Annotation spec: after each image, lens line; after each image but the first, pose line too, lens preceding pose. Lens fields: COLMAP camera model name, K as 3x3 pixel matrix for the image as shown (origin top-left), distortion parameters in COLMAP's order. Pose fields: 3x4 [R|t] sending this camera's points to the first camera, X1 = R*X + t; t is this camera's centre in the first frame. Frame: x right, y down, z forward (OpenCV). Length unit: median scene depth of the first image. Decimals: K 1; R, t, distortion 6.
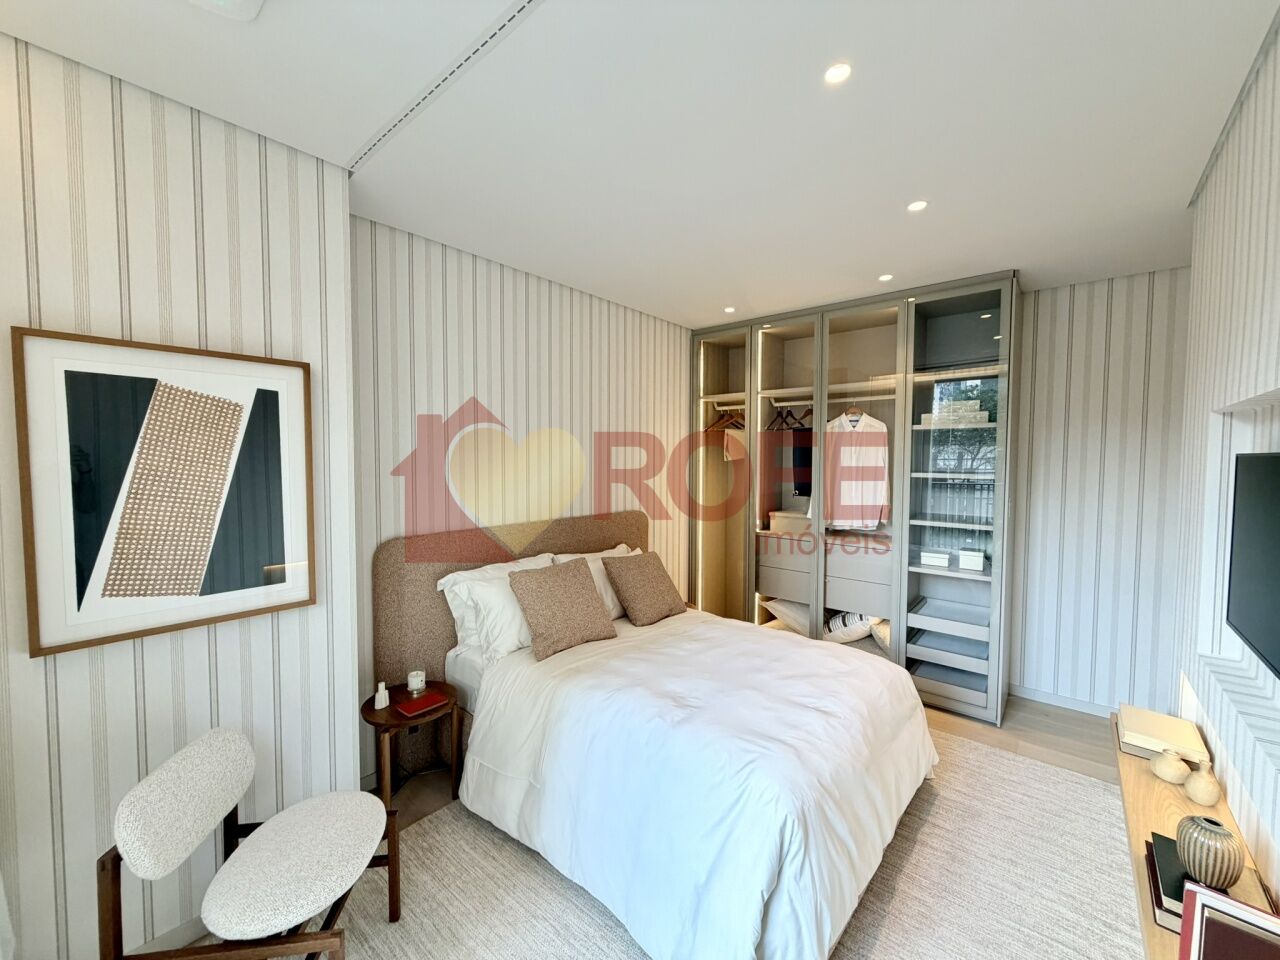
lens RADIAL K [[509.3, 0, 642.9], [0, 509.3, 483.3], [0, 0, 1]] dist [0.000494, 0.000180]
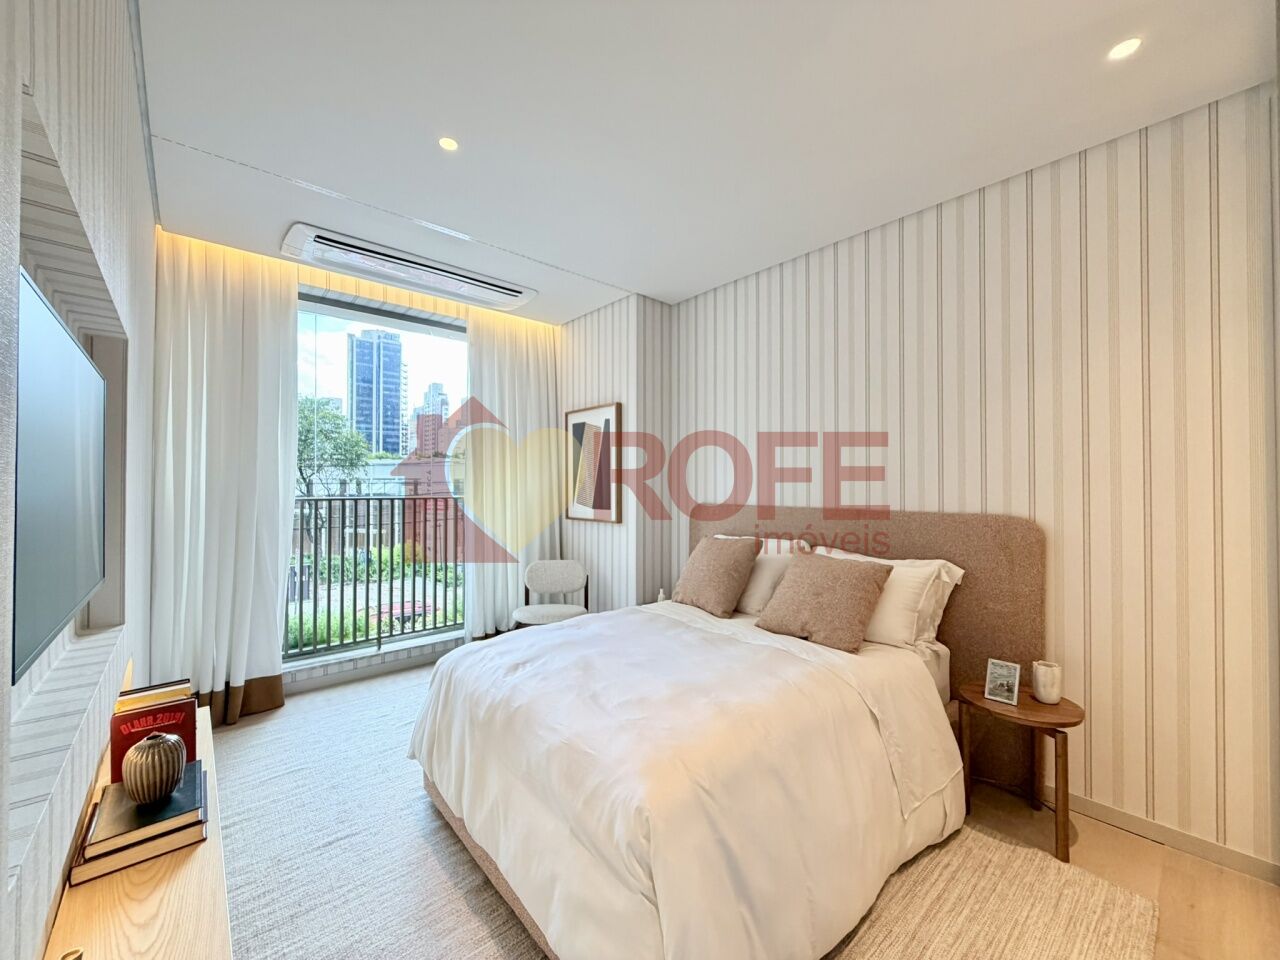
lens RADIAL K [[509.3, 0, 642.7], [0, 509.3, 479.1], [0, 0, 1]] dist [0.000494, 0.000180]
pose [[-0.130664, -0.024205, -0.991131, 1.431404], [-0.060919, 0.998009, -0.016341, 0.101557], [0.989553, 0.058244, -0.131879, 1.498255]]
